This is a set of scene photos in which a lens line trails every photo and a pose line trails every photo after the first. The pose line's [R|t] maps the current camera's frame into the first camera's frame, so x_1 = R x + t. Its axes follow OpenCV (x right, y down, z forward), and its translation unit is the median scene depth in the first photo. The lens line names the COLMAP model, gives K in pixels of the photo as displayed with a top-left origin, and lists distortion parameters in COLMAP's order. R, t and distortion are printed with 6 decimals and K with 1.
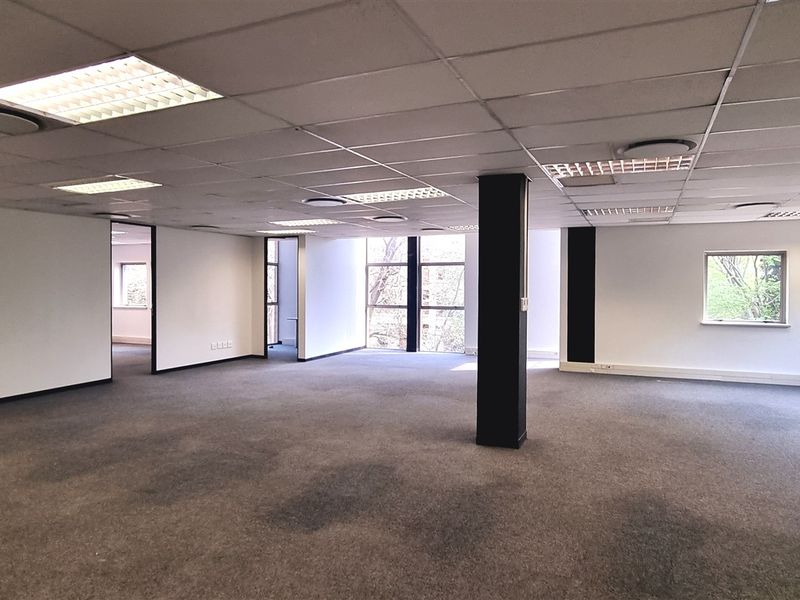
lens RADIAL K [[583.8, 0, 403.2], [0, 583.8, 292.4], [0, 0, 1]] dist [-0.038757, 0.001061]
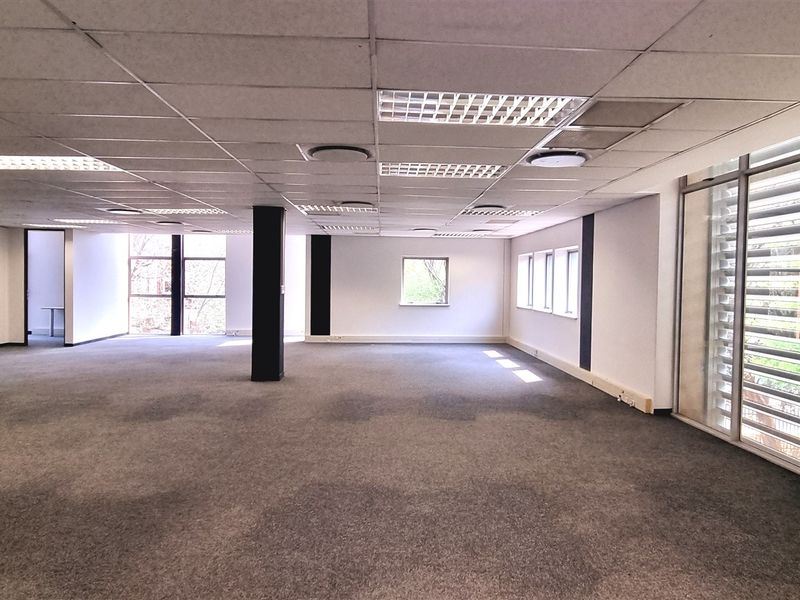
lens RADIAL K [[541.2, 0, 402.5], [0, 541.2, 293.5], [0, 0, 1]] dist [0.035544, -0.001162]
pose [[0.904136, -0.001952, 0.427241, -0.058134], [-0.004541, 0.999889, 0.014179, 0.004073], [-0.427221, -0.014760, 0.904027, -0.213494]]
